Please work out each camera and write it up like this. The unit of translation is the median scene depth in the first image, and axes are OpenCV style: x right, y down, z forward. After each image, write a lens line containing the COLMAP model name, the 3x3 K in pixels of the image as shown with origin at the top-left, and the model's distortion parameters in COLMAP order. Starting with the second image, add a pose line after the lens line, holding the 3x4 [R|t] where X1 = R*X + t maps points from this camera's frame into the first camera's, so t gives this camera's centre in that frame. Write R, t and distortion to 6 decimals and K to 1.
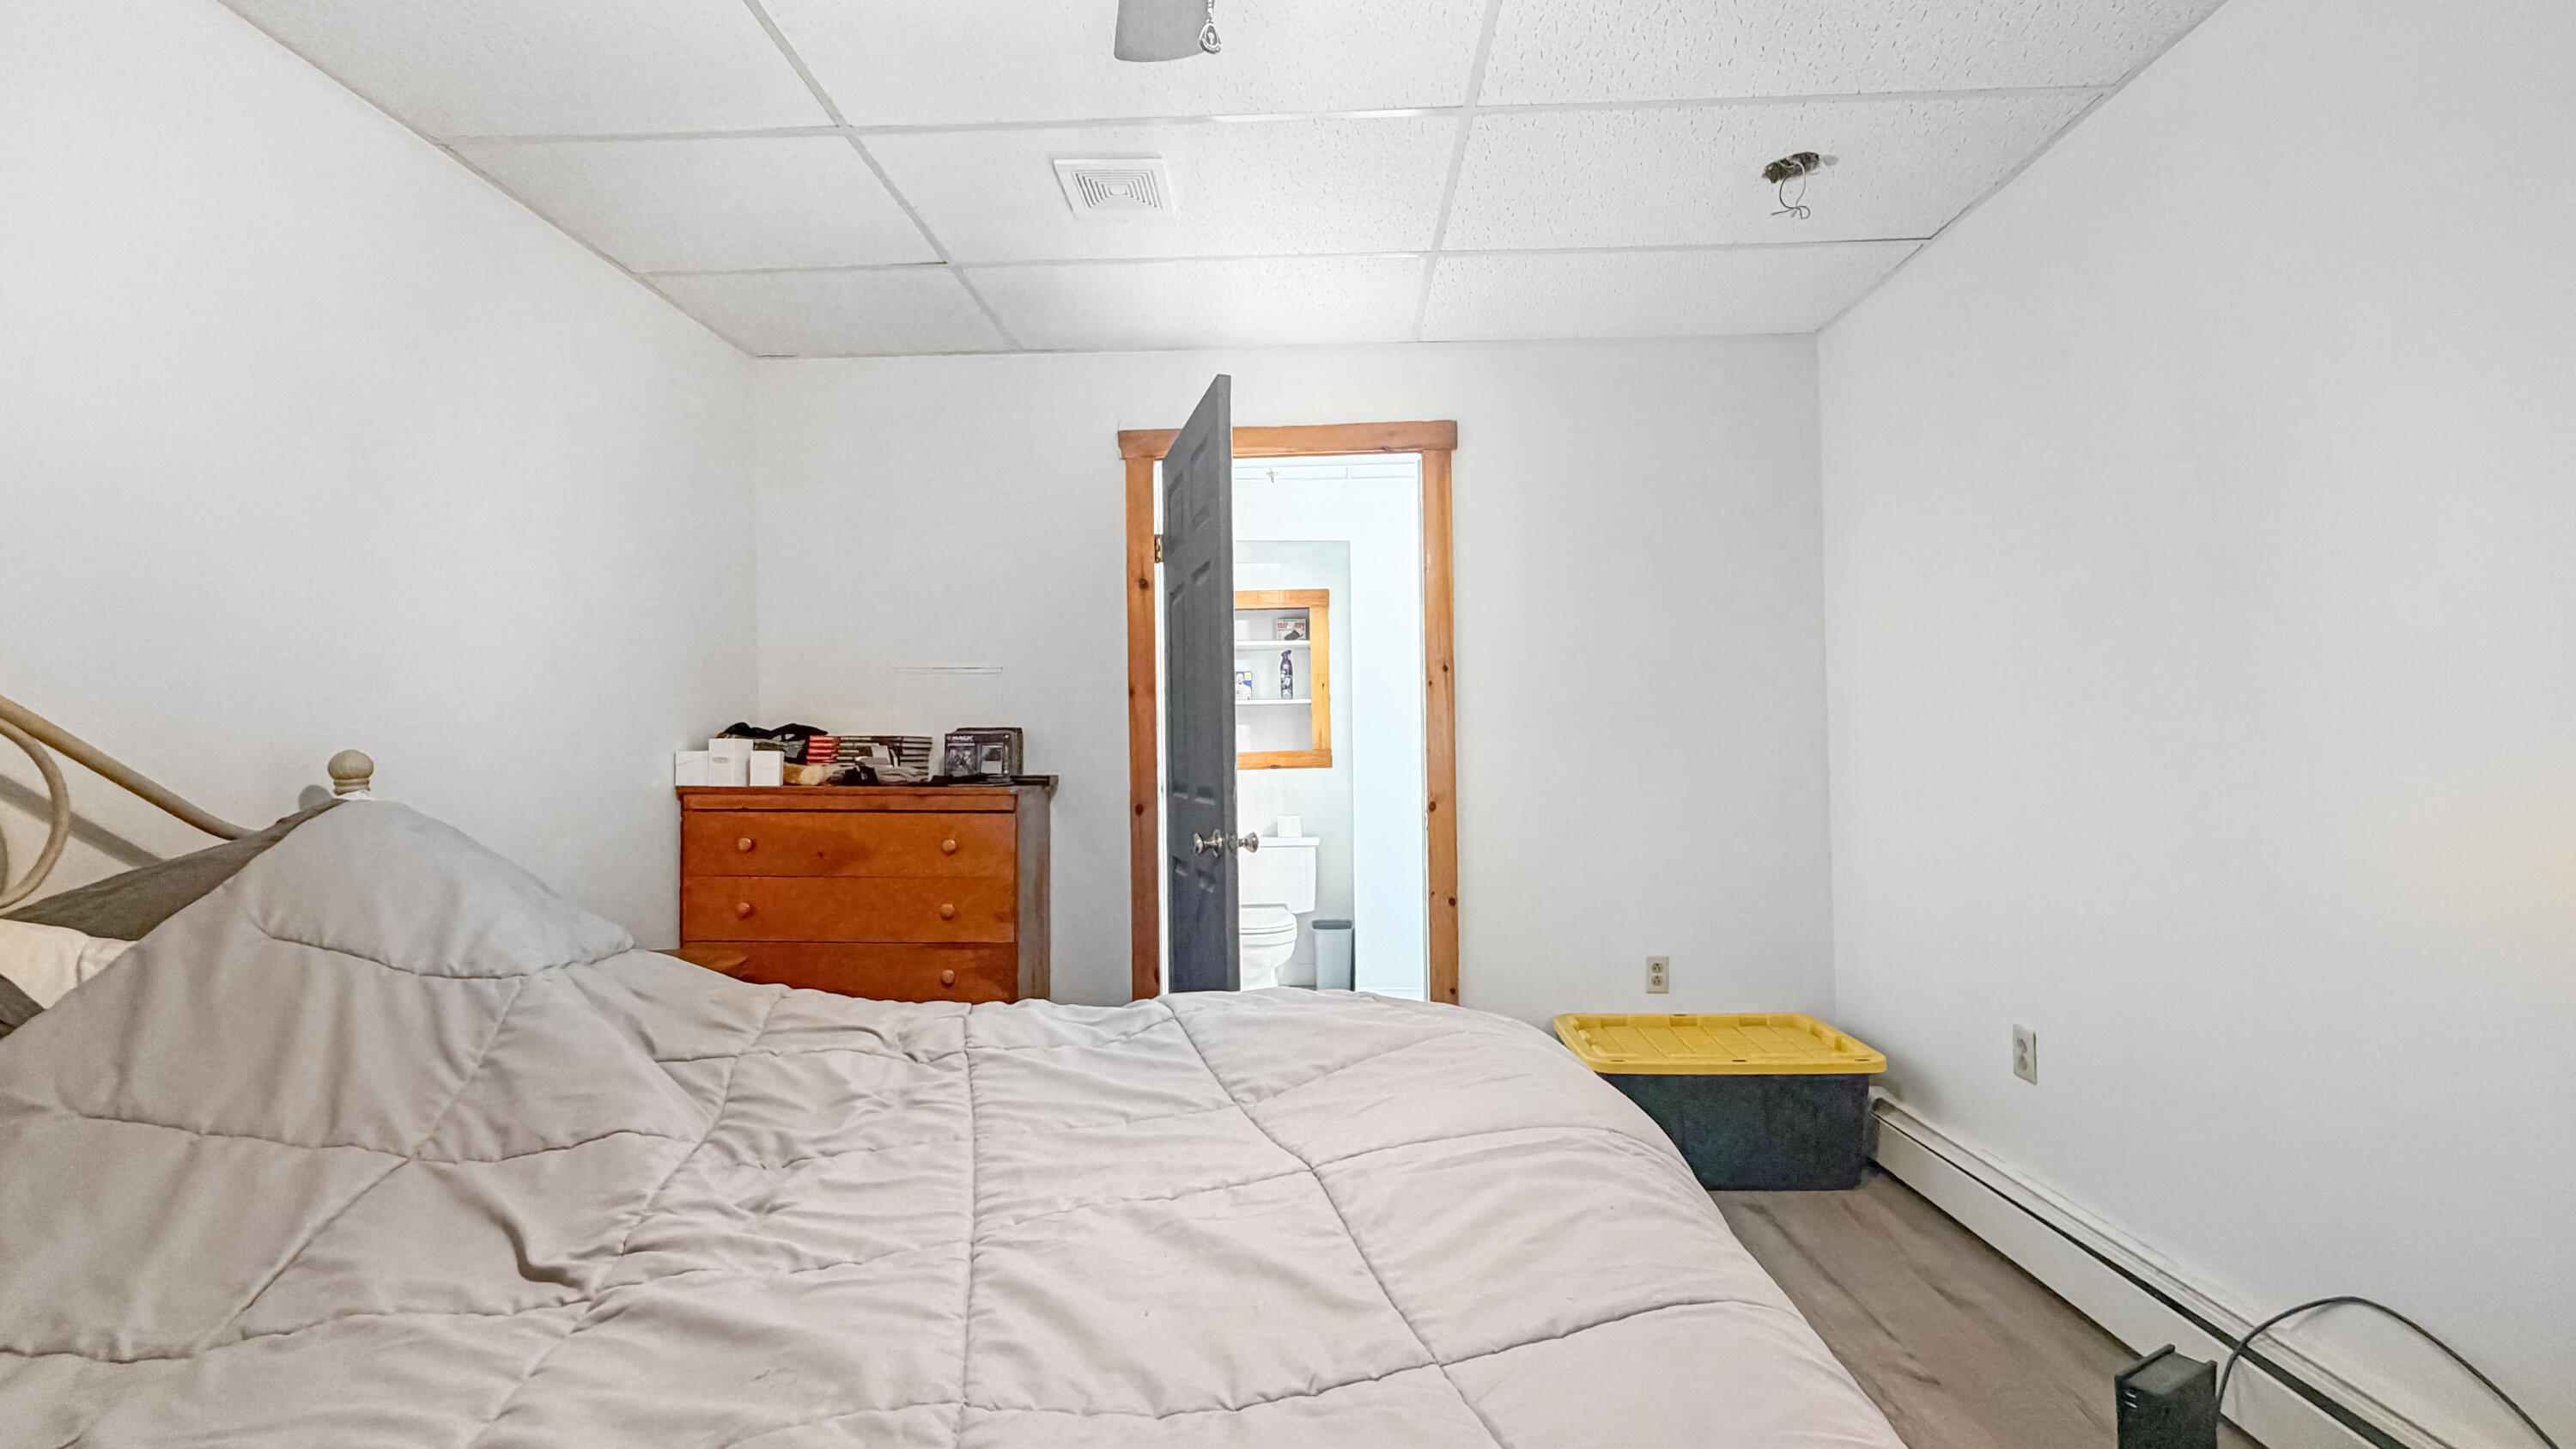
lens RADIAL K [[1068.4, 0, 1278.5], [0, 1068.4, 725.2], [0, 0, 1]] dist [-0.000145, 0.000701]
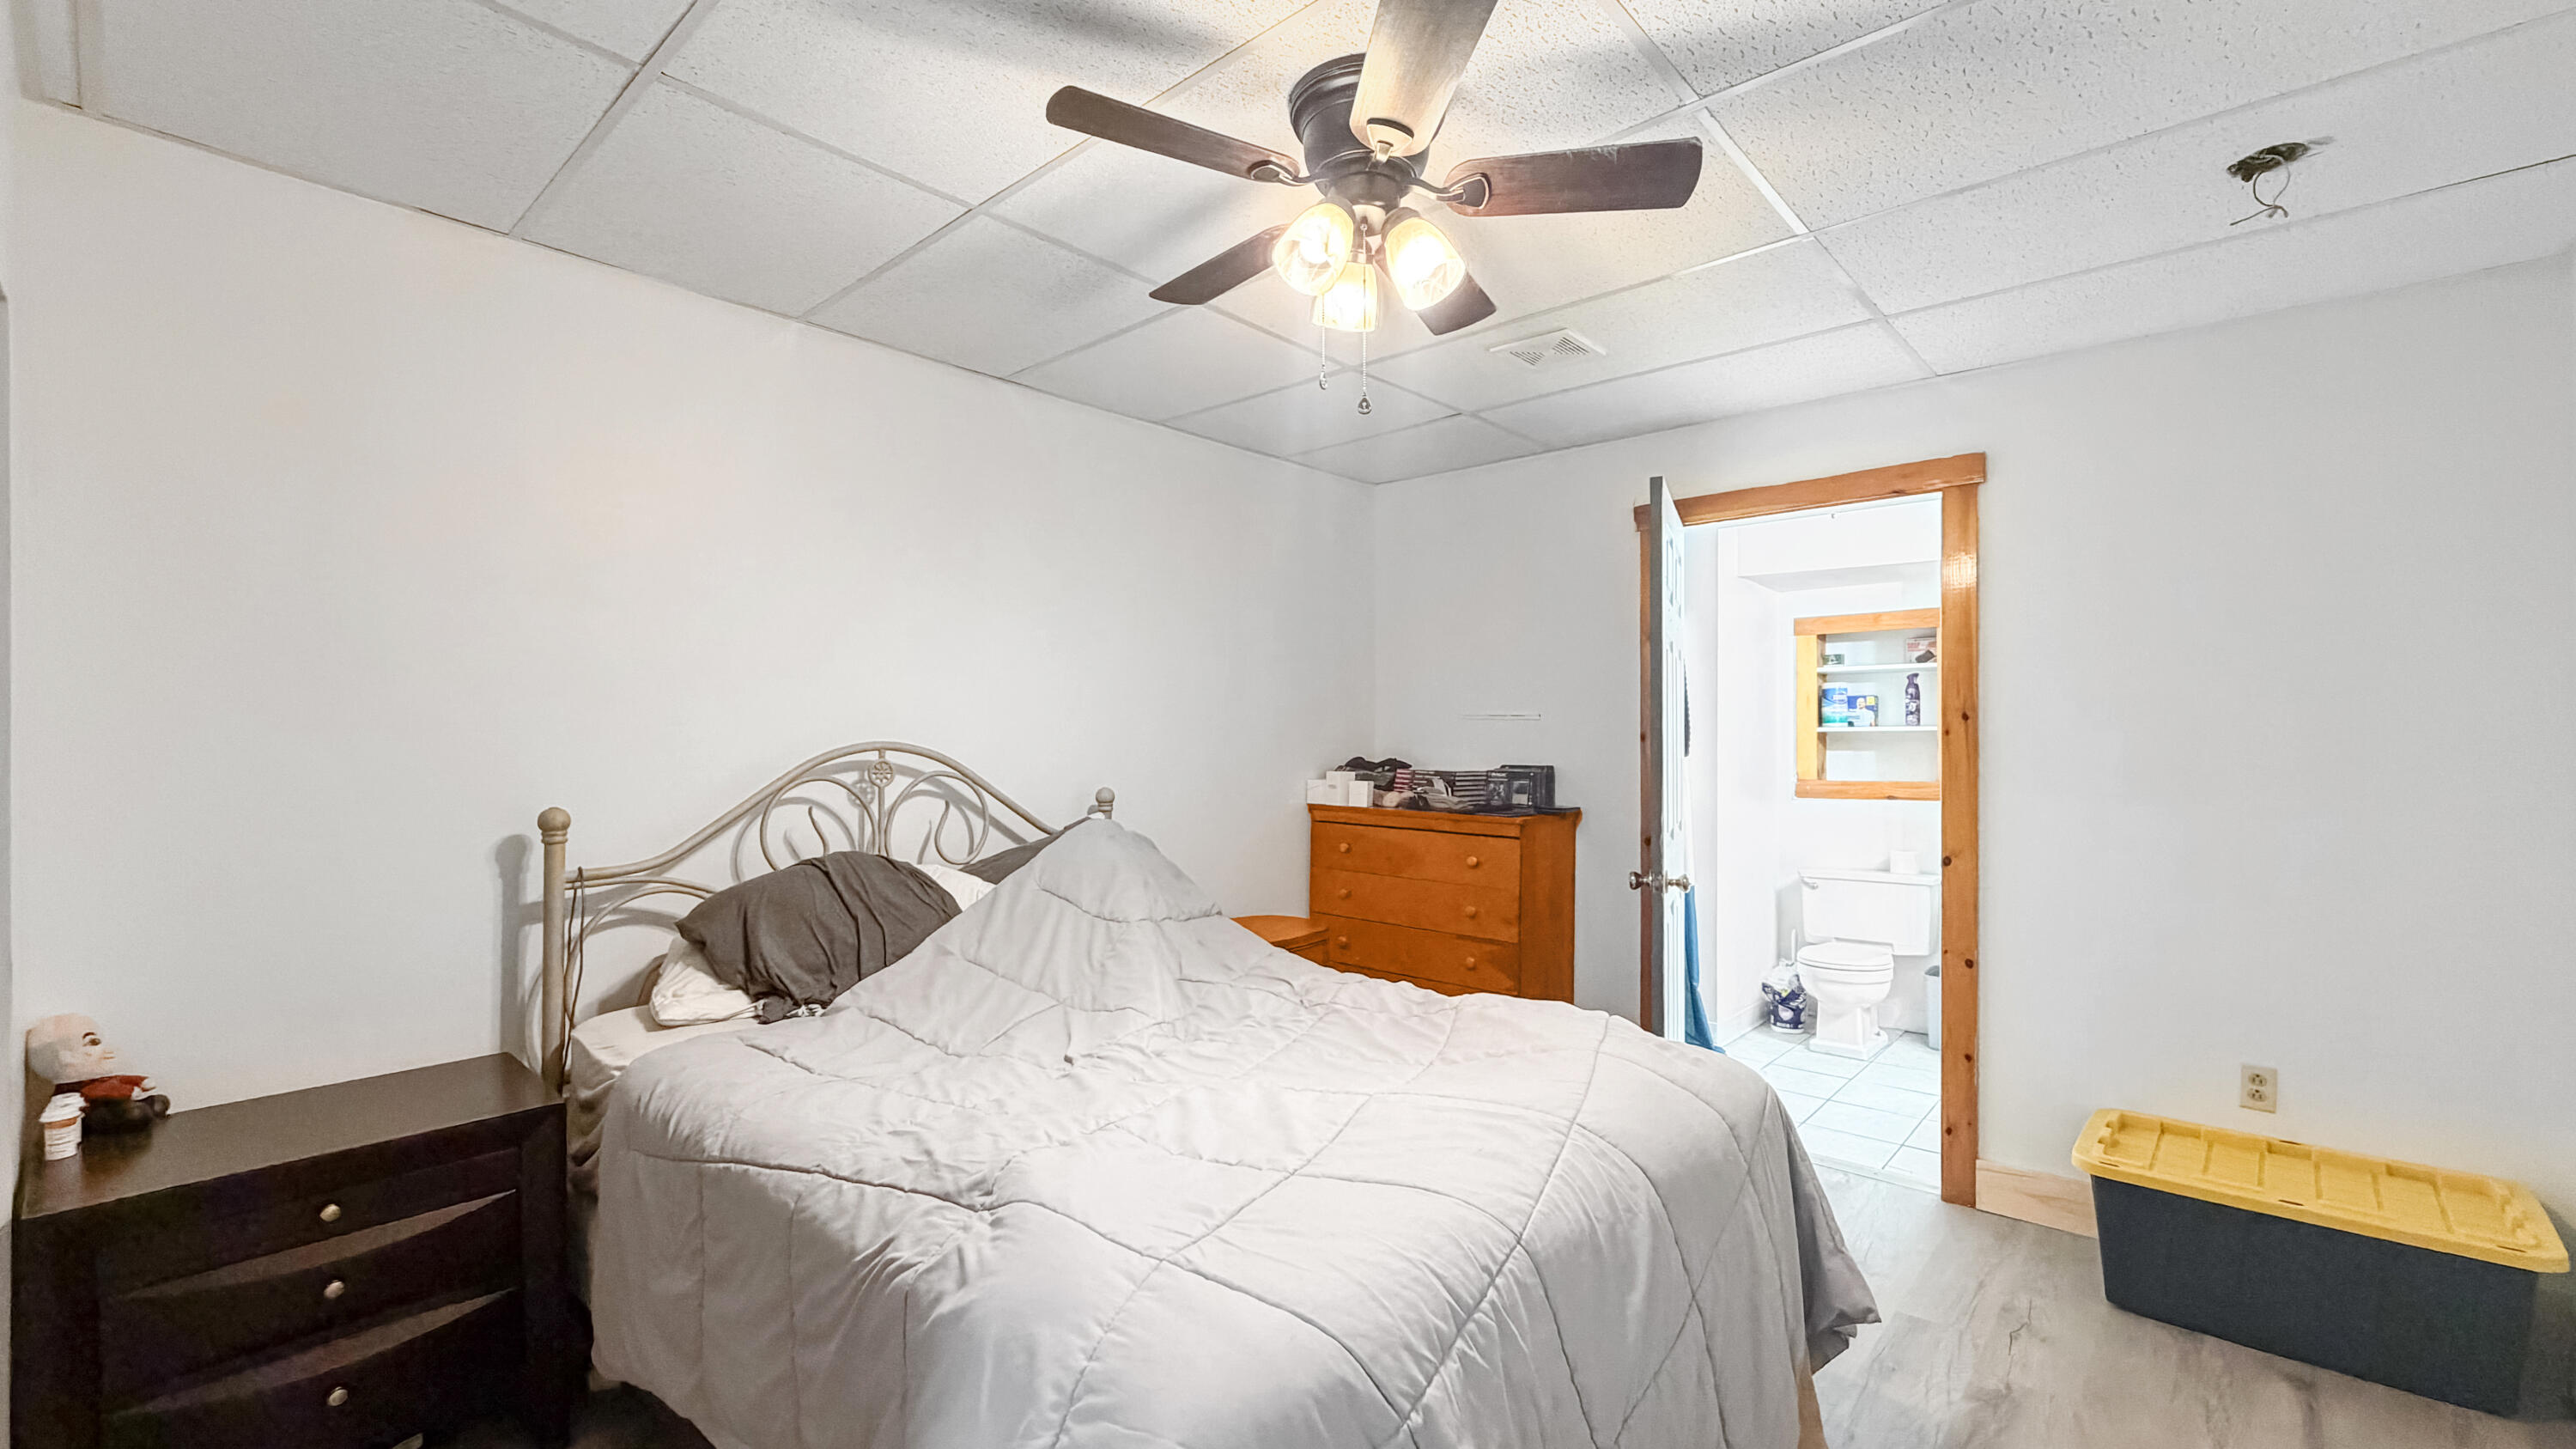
lens RADIAL K [[1068.4, 0, 1289.1], [0, 1068.4, 728.7], [0, 0, 1]] dist [-0.000145, 0.000701]
pose [[0.771128, 0.007667, -0.636634, 0.342617], [0.000599, 0.999918, 0.012767, -0.063826], [0.636680, -0.010227, 0.771060, -0.130683]]
